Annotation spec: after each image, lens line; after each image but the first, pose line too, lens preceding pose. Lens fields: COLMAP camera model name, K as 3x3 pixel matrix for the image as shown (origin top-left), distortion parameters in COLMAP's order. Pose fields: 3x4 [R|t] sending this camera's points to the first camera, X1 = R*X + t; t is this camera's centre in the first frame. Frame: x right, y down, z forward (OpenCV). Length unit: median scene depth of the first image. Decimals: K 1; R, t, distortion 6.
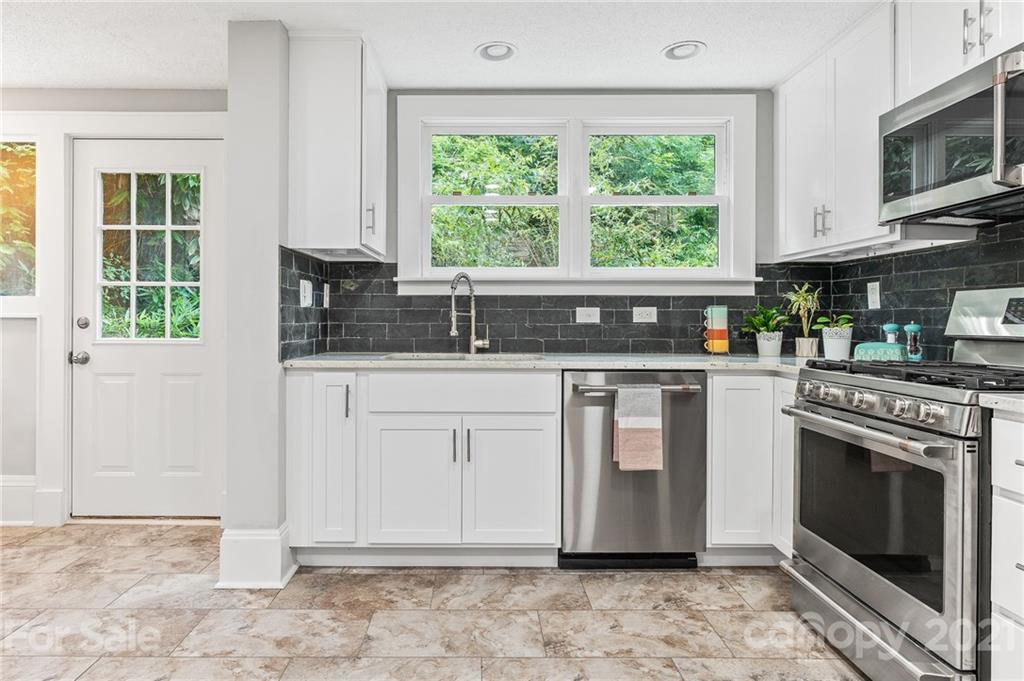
lens RADIAL K [[583.1, 0, 486.5], [0, 583.1, 322.5], [0, 0, 1]] dist [-0.000945, 0.000733]
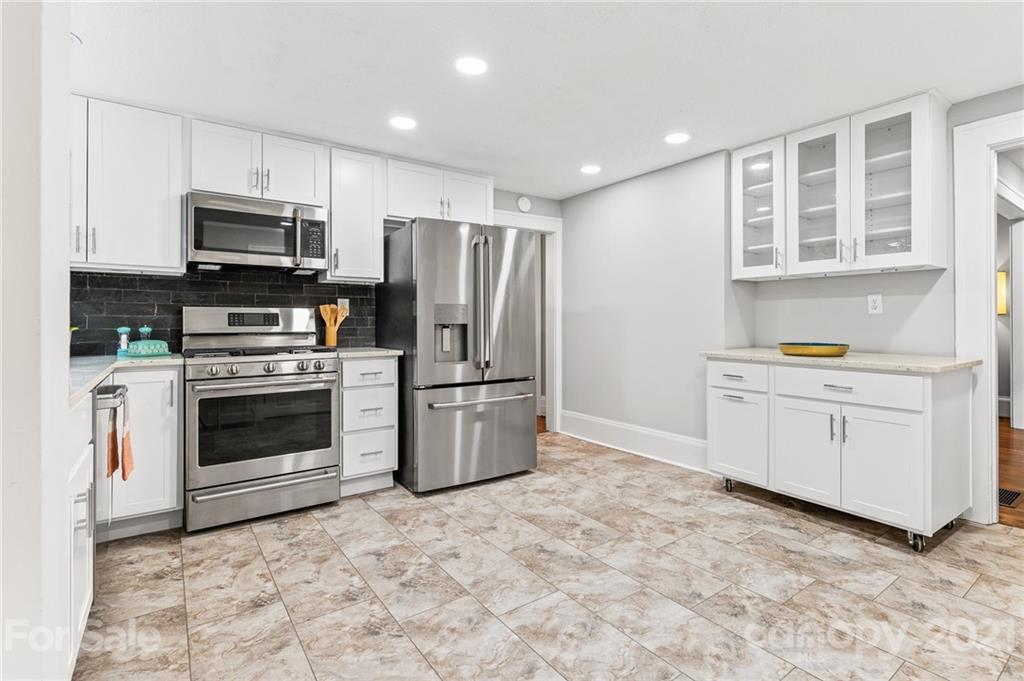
lens RADIAL K [[495.2, 0, 540.0], [0, 495.2, 319.0], [0, 0, 1]] dist [-0.000738, 0.000017]
pose [[-0.594361, 0.004821, 0.804184, -0.794295], [0.005065, 0.999985, -0.002251, -0.008872], [-0.804182, 0.002735, -0.594377, 0.885205]]
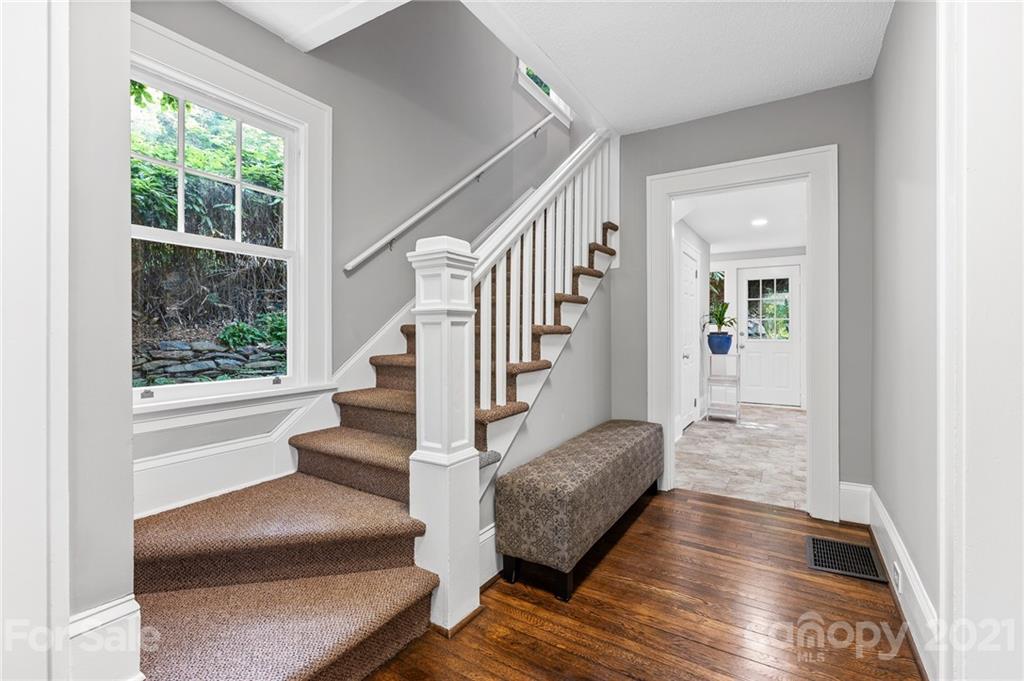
lens RADIAL K [[465.5, 0, 499.7], [0, 465.5, 338.6], [0, 0, 1]] dist [0.021077, 0.000516]
pose [[0.838209, -0.015055, -0.545142, -0.533906], [0.017530, 0.999846, -0.000657, 0.006267], [0.545068, -0.009006, 0.838344, -1.904159]]
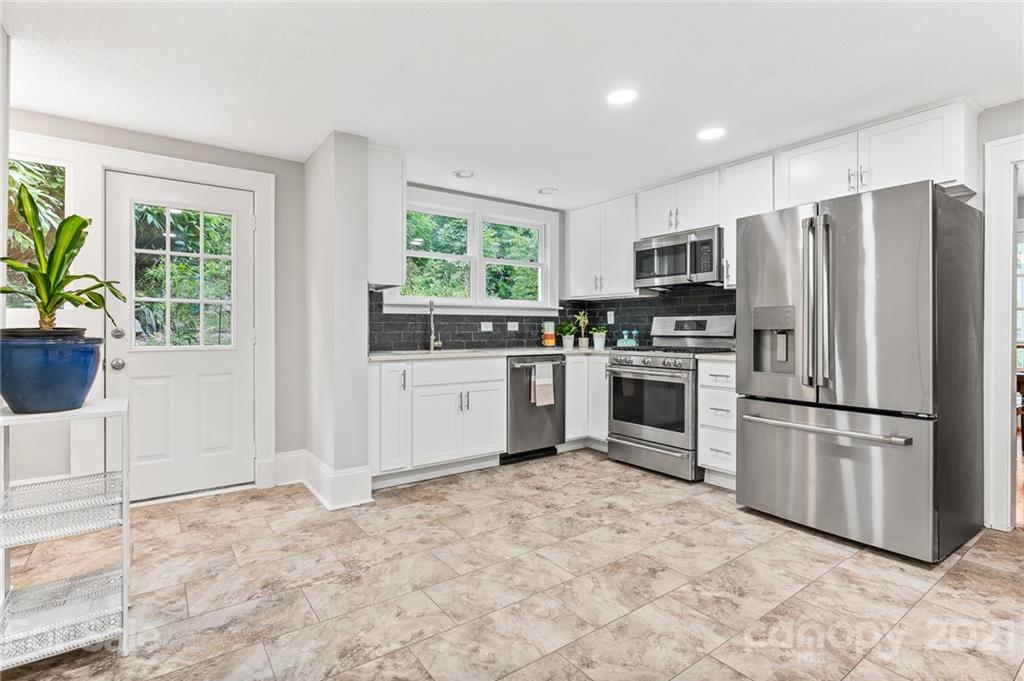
lens RADIAL K [[478.2, 0, 495.1], [0, 478.2, 330.3], [0, 0, 1]] dist [-0.000306, 0.000083]
pose [[0.821752, -0.004597, 0.569827, -0.756045], [0.005226, 0.999986, 0.000531, -0.002383], [-0.569822, 0.002542, 0.821764, -0.225692]]
